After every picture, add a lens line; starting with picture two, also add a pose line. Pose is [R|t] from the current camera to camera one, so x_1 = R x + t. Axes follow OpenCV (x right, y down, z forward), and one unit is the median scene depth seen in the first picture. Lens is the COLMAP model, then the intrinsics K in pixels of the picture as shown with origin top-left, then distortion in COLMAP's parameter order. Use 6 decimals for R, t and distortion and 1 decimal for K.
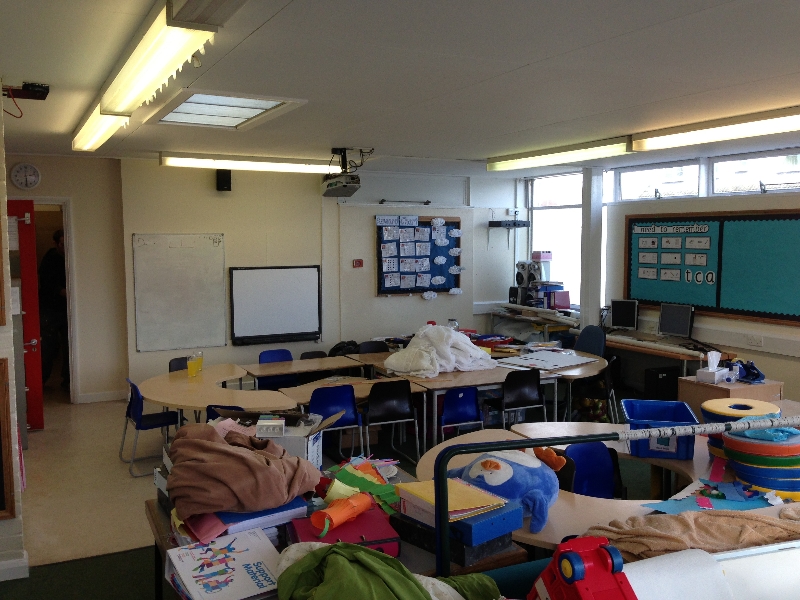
lens RADIAL K [[738.7, 0, 400.0], [0, 738.7, 300.0], [0, 0, 1]] dist [0.080522, -0.122049]
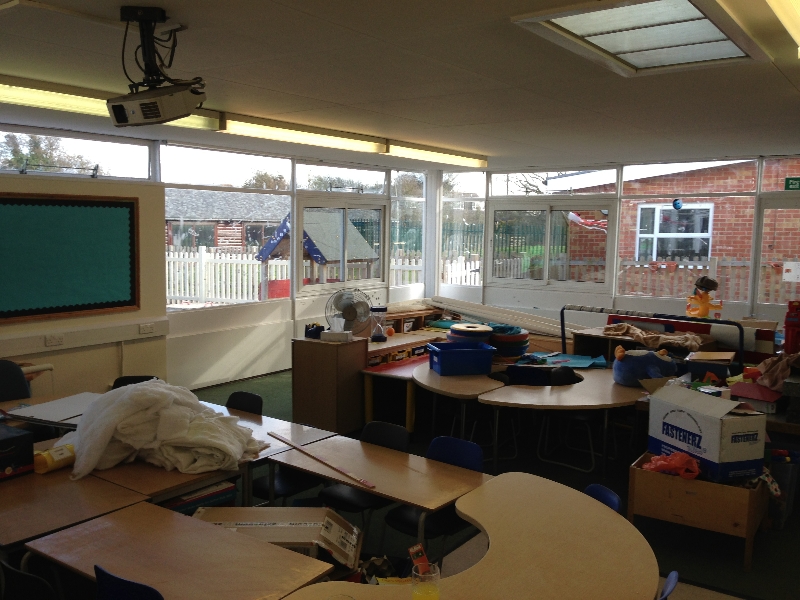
lens RADIAL K [[753.8, 0, 400.0], [0, 753.8, 300.0], [0, 0, 1]] dist [0.090871, -0.151083]
pose [[-0.465233, -0.090308, 0.880570, -0.405875], [0.072370, 0.987572, 0.139517, -0.071000], [-0.882225, 0.128635, -0.452915, 0.818811]]
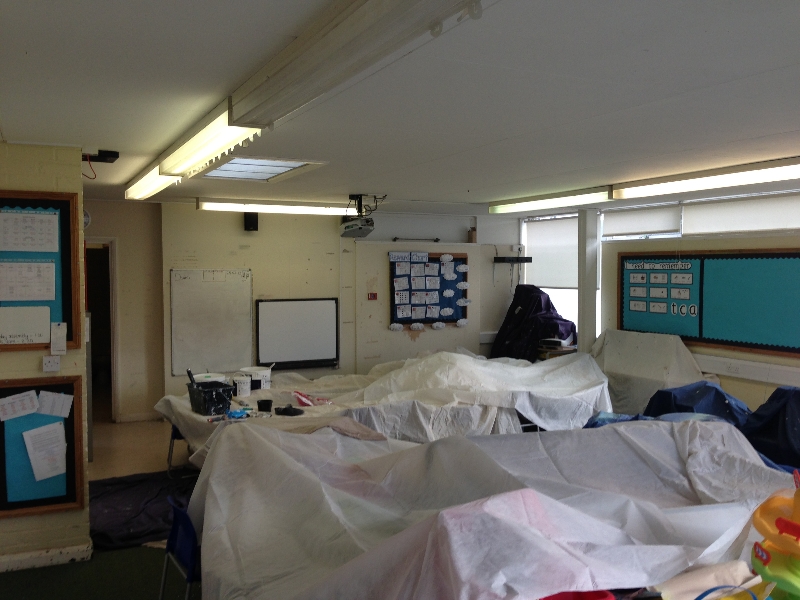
lens RADIAL K [[738.7, 0, 400.0], [0, 738.7, 300.0], [0, 0, 1]] dist [0.080522, -0.122049]
pose [[0.999732, 0.002340, -0.023026, 0.008825], [-0.003312, 0.999102, -0.042249, 0.002175], [0.022906, 0.042314, 0.998842, -0.087159]]
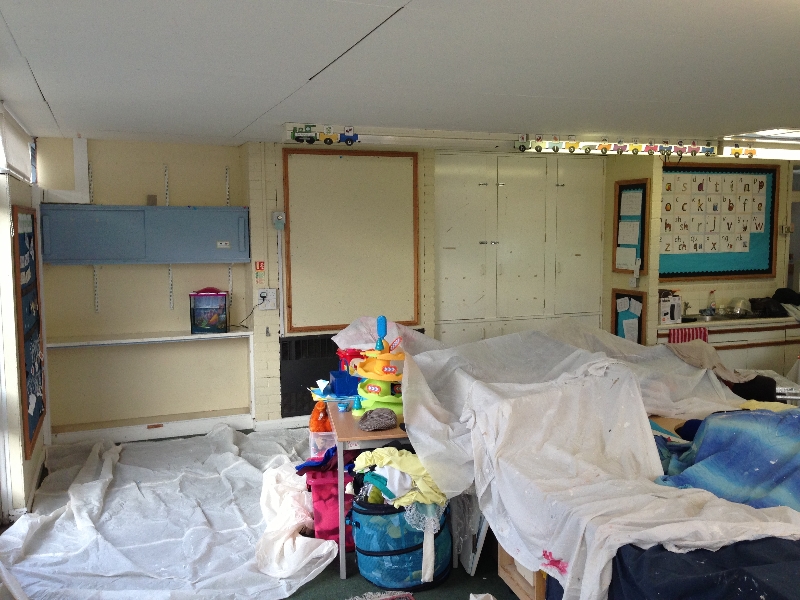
lens RADIAL K [[738.7, 0, 400.0], [0, 738.7, 300.0], [0, 0, 1]] dist [0.080522, -0.122049]
pose [[-0.096238, 0.098197, -0.990503, 0.620191], [-0.081319, 0.991019, 0.106150, -0.023423], [0.992031, 0.090763, -0.087389, 0.223904]]
